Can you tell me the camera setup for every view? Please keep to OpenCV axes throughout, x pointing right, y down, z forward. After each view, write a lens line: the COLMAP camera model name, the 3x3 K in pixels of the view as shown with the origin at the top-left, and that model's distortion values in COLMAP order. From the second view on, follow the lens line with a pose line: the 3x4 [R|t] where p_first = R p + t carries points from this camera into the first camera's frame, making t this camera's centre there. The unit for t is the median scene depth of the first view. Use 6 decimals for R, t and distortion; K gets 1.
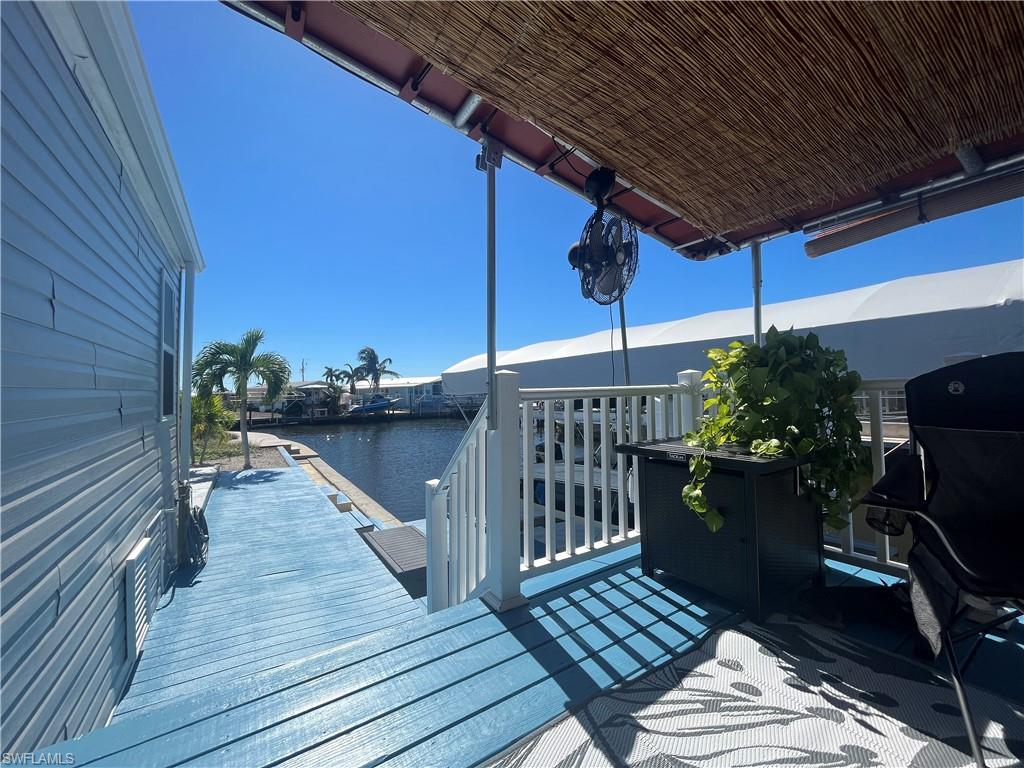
lens RADIAL K [[407.5, 0, 512.0], [0, 407.5, 384.0], [0, 0, 1]] dist [-0.000026, 0.000016]
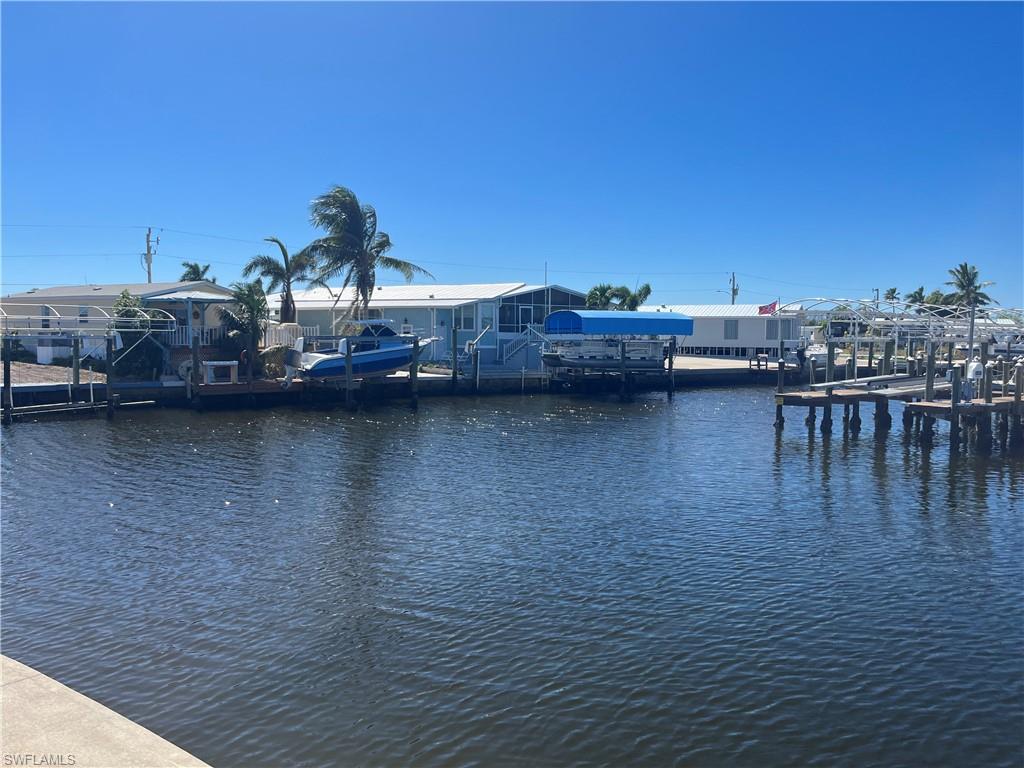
lens RADIAL K [[761.4, 0, 512.0], [0, 761.4, 384.0], [0, 0, 1]] dist [0.007161, 0.005088]
pose [[0.999390, 0.034846, 0.002515, -0.211752], [-0.034933, 0.995611, 0.086824, 0.015346], [0.000521, -0.086859, 0.996220, 0.343451]]
